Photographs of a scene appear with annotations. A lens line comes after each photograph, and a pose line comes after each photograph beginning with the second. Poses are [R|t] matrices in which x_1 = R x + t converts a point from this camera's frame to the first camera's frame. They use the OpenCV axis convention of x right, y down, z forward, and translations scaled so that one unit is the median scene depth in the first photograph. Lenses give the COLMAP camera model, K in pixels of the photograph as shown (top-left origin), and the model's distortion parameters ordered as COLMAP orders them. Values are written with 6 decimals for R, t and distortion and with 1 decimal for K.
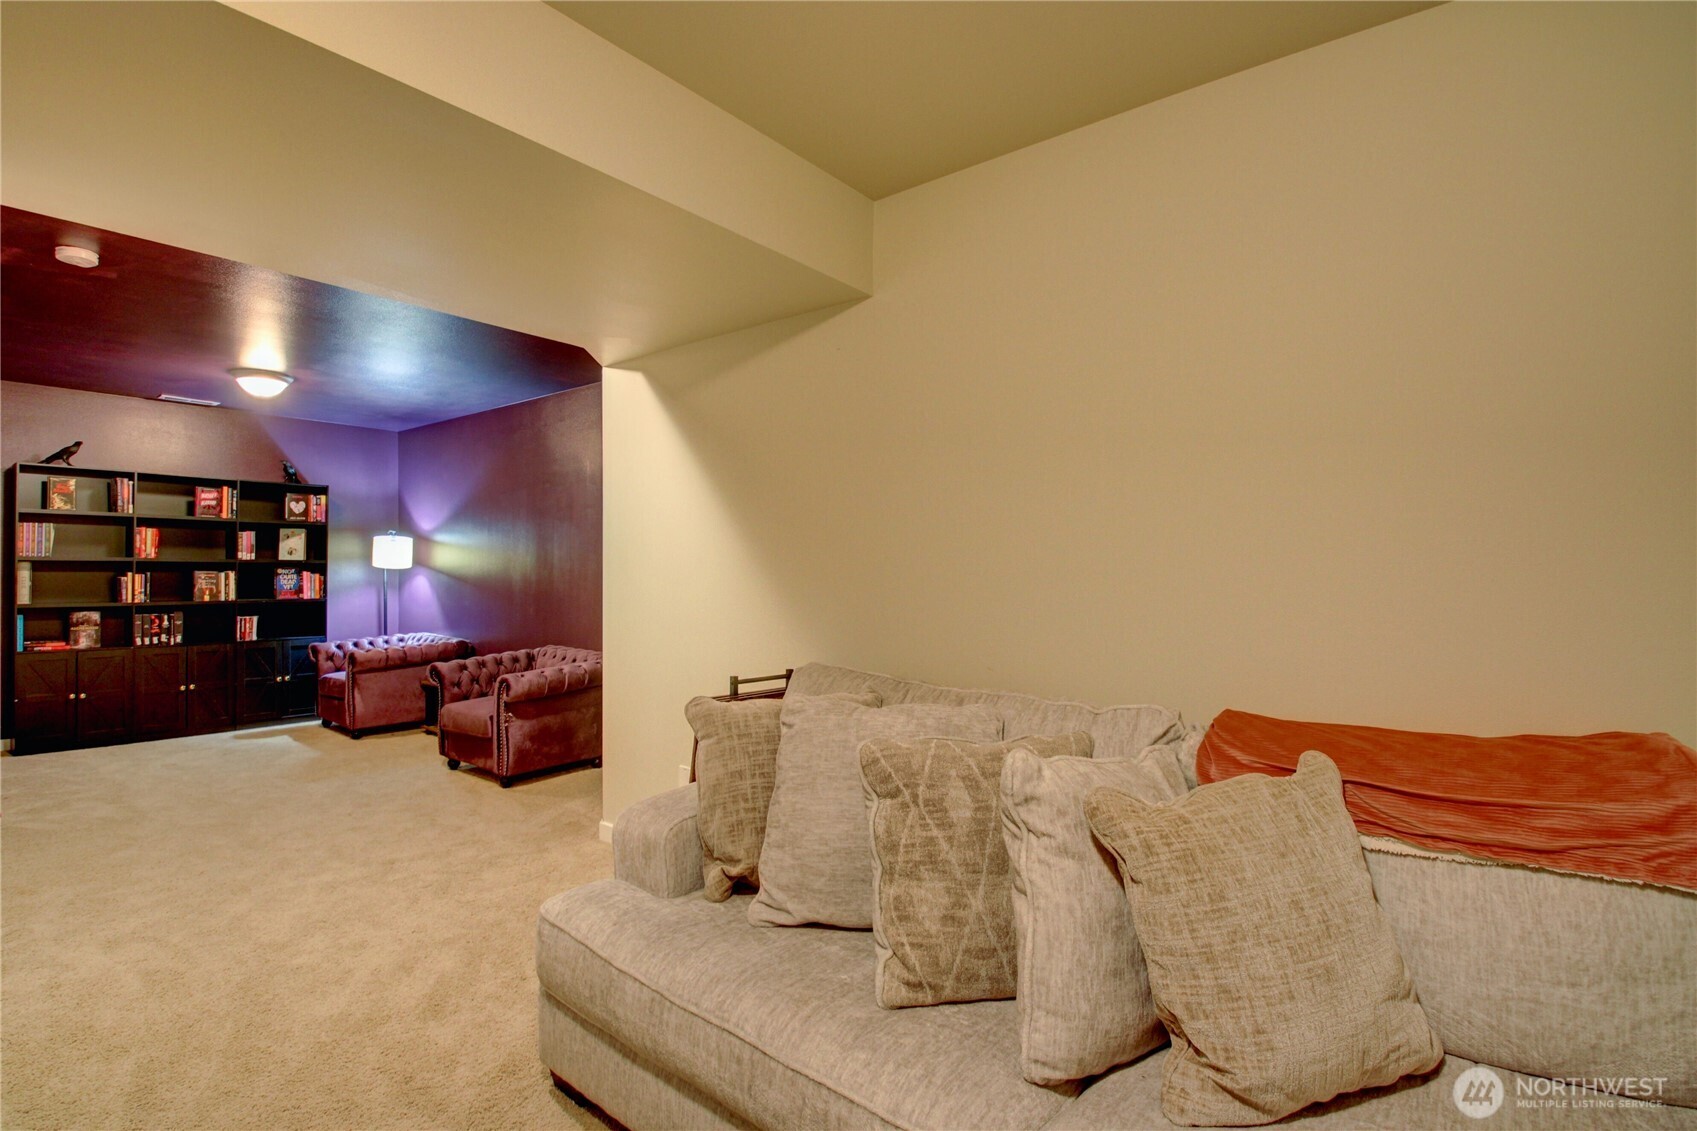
lens RADIAL K [[789.0, 0, 850.0], [0, 789.0, 569.1], [0, 0, 1]] dist [-0.017094, -0.001083]
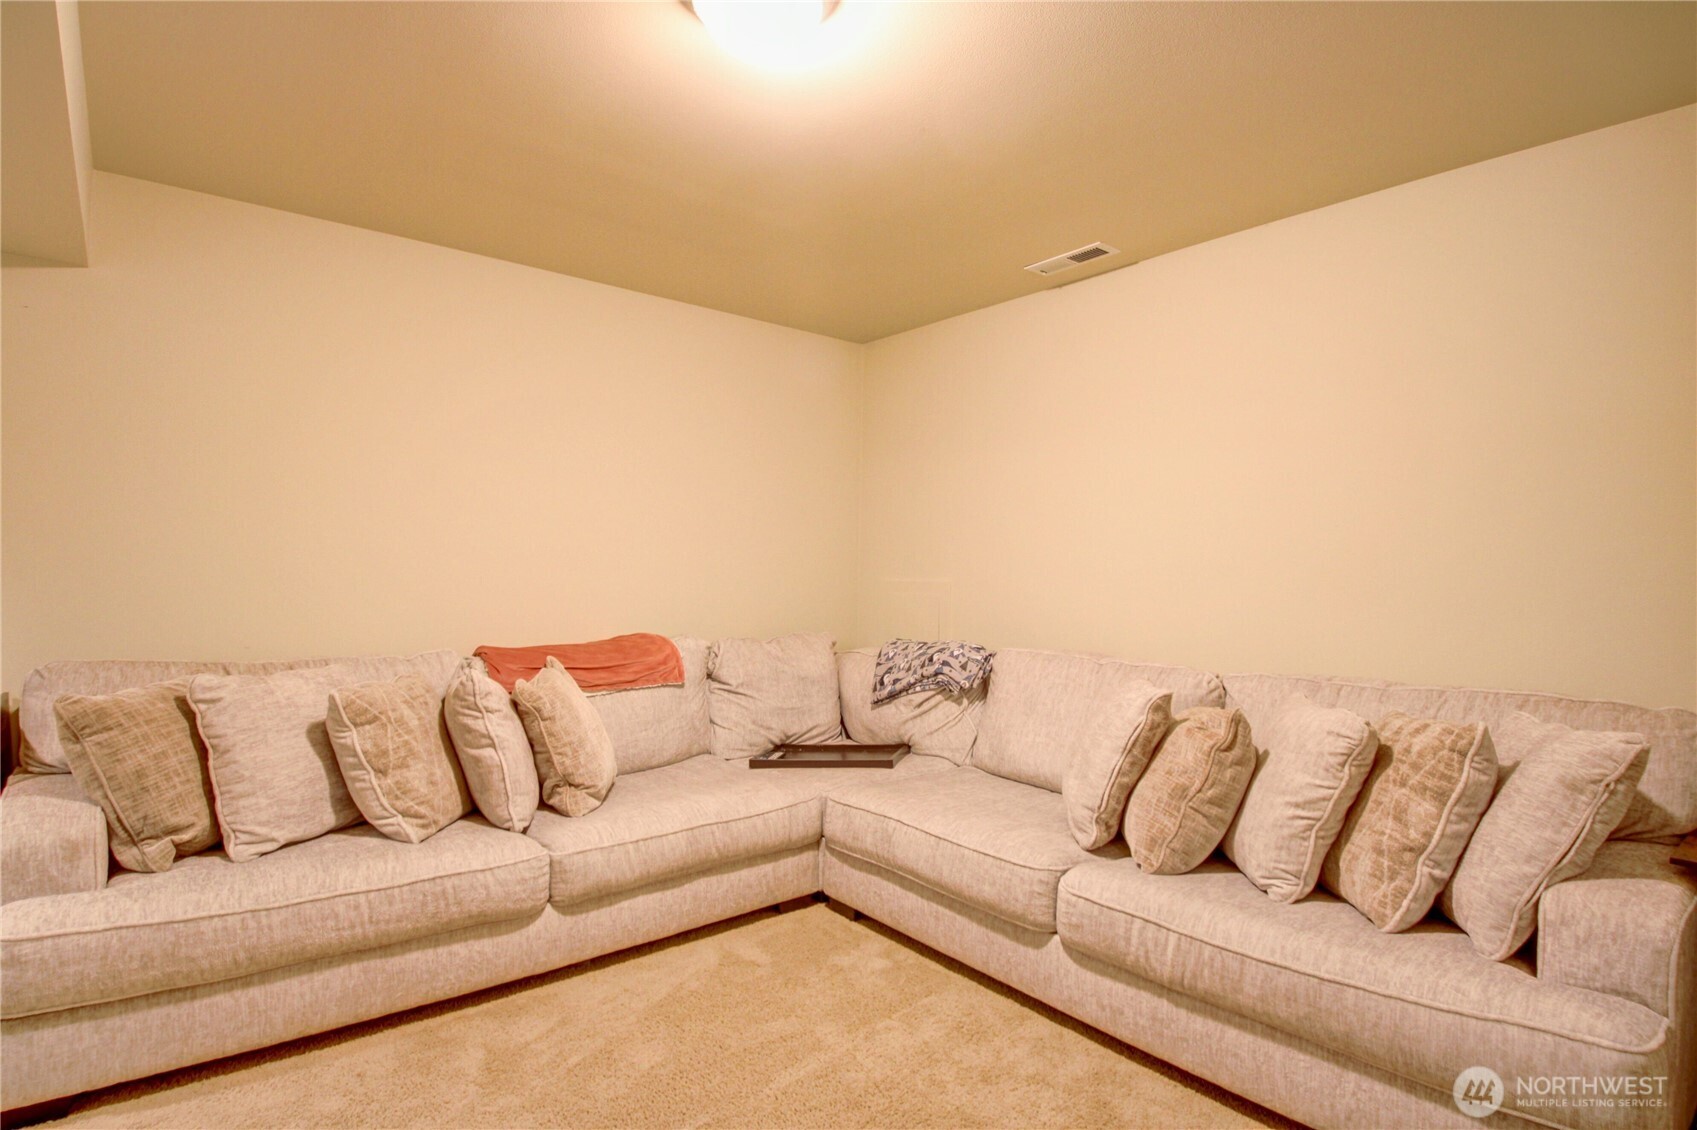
lens RADIAL K [[844.0, 0, 834.8], [0, 844.0, 569.4], [0, 0, 1]] dist [-0.001071, -0.016408]
pose [[0.218256, -0.003681, 0.975885, -1.316293], [-0.012583, 0.999899, 0.006586, -0.013031], [-0.975810, -0.013717, 0.218188, -0.168597]]
